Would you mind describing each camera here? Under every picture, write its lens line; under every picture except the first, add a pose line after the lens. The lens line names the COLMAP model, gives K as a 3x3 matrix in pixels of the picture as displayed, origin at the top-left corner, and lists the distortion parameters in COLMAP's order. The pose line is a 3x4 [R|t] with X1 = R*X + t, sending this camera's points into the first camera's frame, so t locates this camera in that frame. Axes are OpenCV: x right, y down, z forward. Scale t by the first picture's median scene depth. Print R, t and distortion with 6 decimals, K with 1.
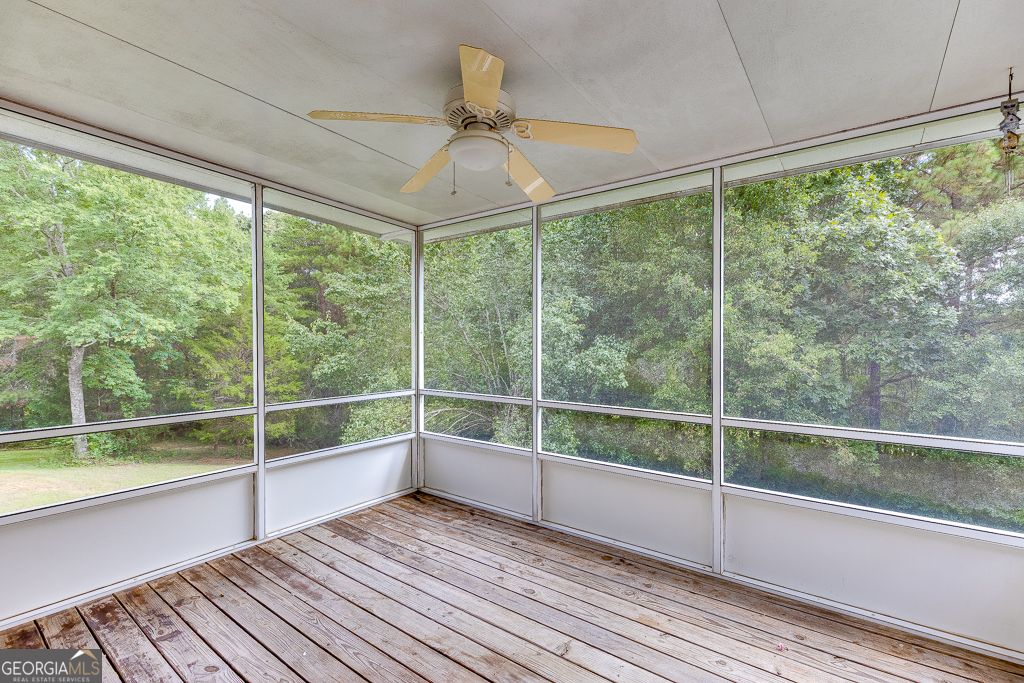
lens RADIAL K [[454.5, 0, 520.9], [0, 454.5, 344.2], [0, 0, 1]] dist [0.006912, -0.001630]
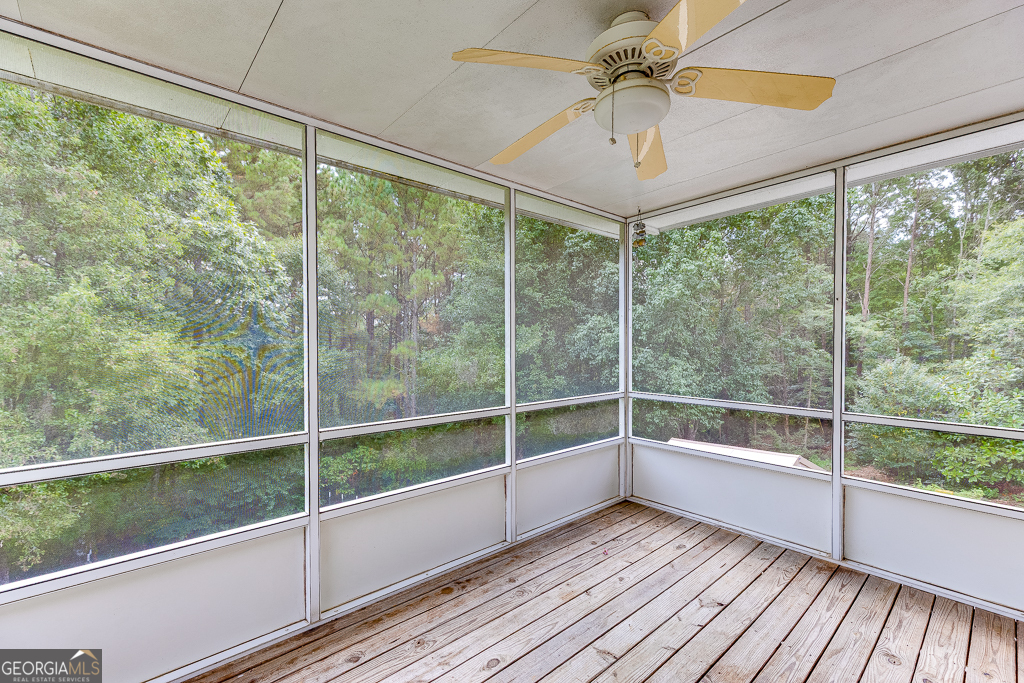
lens RADIAL K [[454.5, 0, 520.1], [0, 454.5, 342.3], [0, 0, 1]] dist [0.006912, -0.001630]
pose [[0.195051, -0.002842, 0.980789, -0.580938], [0.005982, 0.999981, 0.001708, -0.001816], [-0.980775, 0.005534, 0.195064, 0.639558]]
